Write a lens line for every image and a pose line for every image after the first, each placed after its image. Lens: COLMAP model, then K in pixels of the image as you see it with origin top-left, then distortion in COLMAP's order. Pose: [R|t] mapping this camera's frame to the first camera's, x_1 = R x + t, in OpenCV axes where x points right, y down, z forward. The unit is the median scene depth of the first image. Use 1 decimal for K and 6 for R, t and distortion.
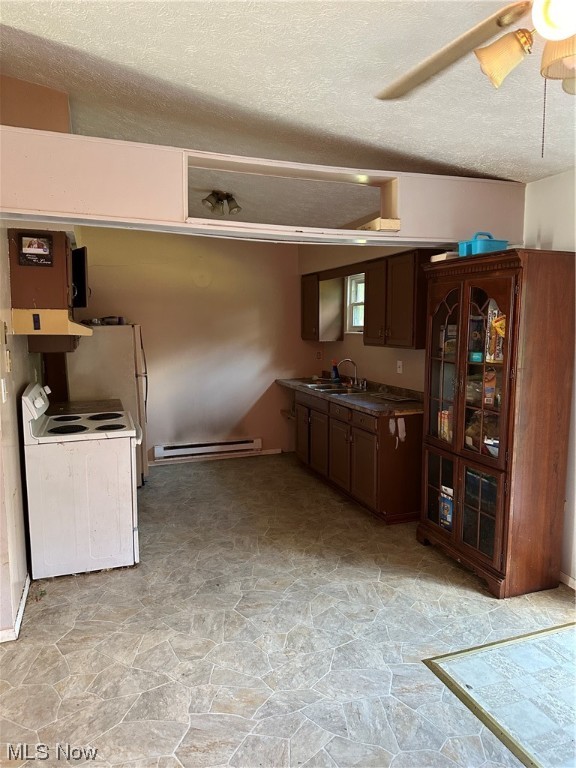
lens RADIAL K [[538.5, 0, 291.0], [0, 538.5, 380.1], [0, 0, 1]] dist [0.062554, -0.075222]
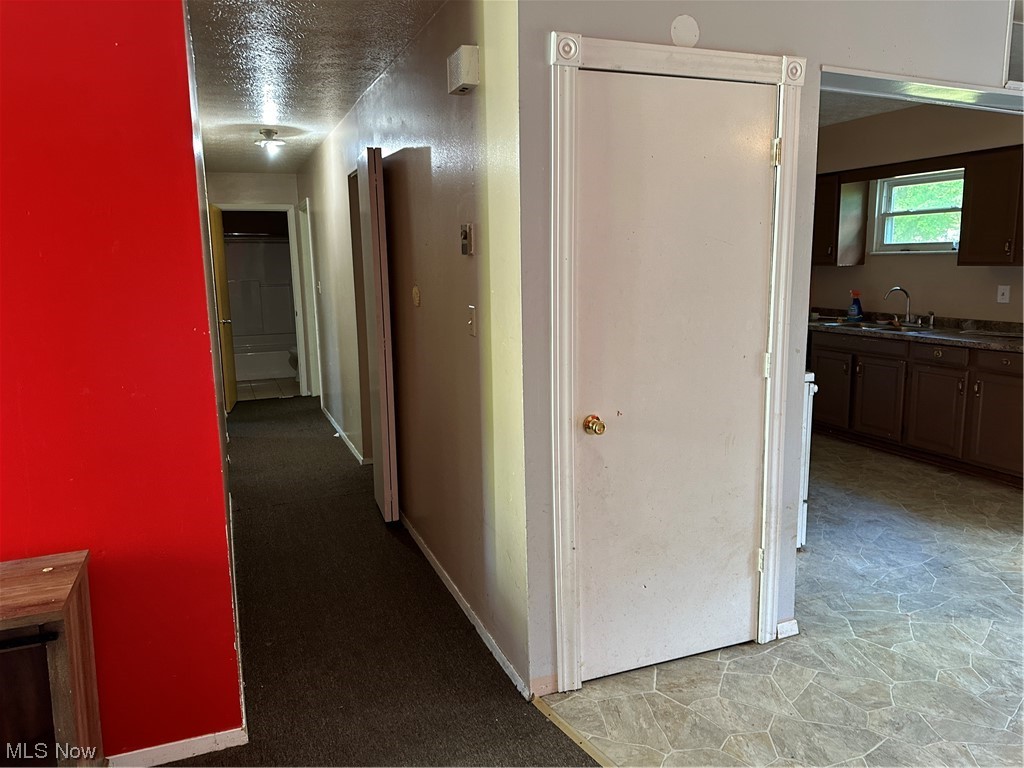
lens RADIAL K [[718.0, 0, 498.4], [0, 718.0, 380.8], [0, 0, 1]] dist [0.062554, -0.075222]
pose [[0.999563, -0.022279, 0.019451, -0.792123], [0.021210, 0.998339, 0.053562, 0.041148], [-0.020612, -0.053126, 0.998375, -0.010688]]
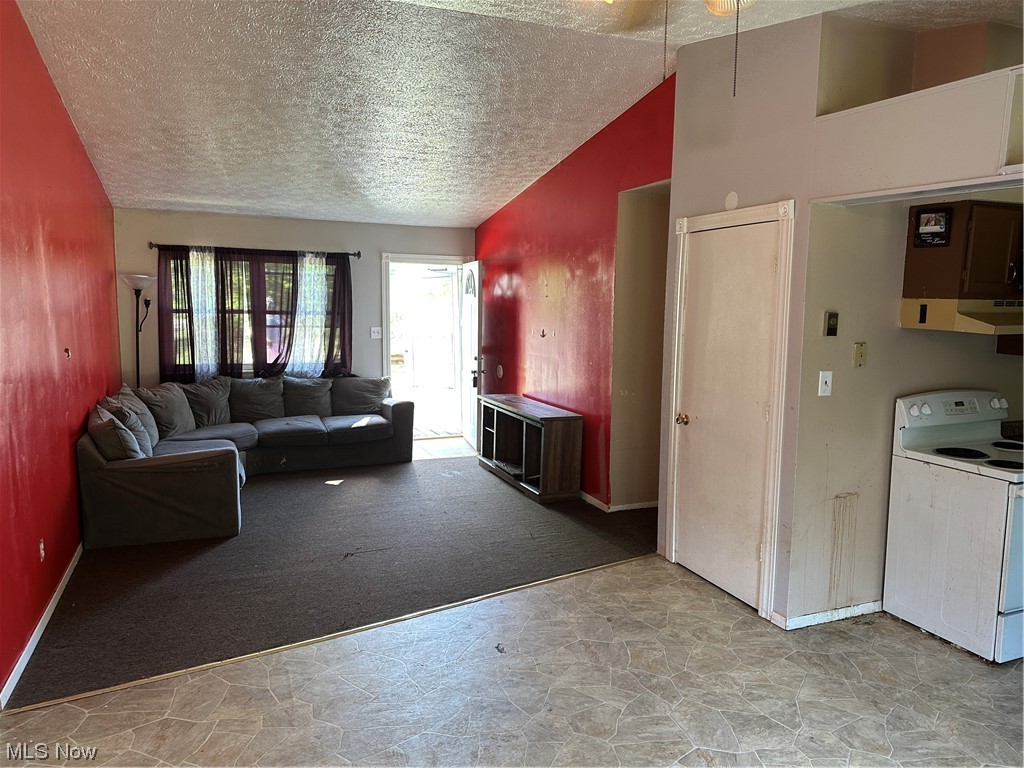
lens RADIAL K [[718.0, 0, 508.4], [0, 718.0, 389.4], [0, 0, 1]] dist [0.062554, -0.075222]
pose [[0.035722, 0.127765, -0.991161, 0.622209], [-0.117806, 0.985417, 0.122779, -0.053285], [0.992394, 0.112379, 0.050253, 0.316326]]
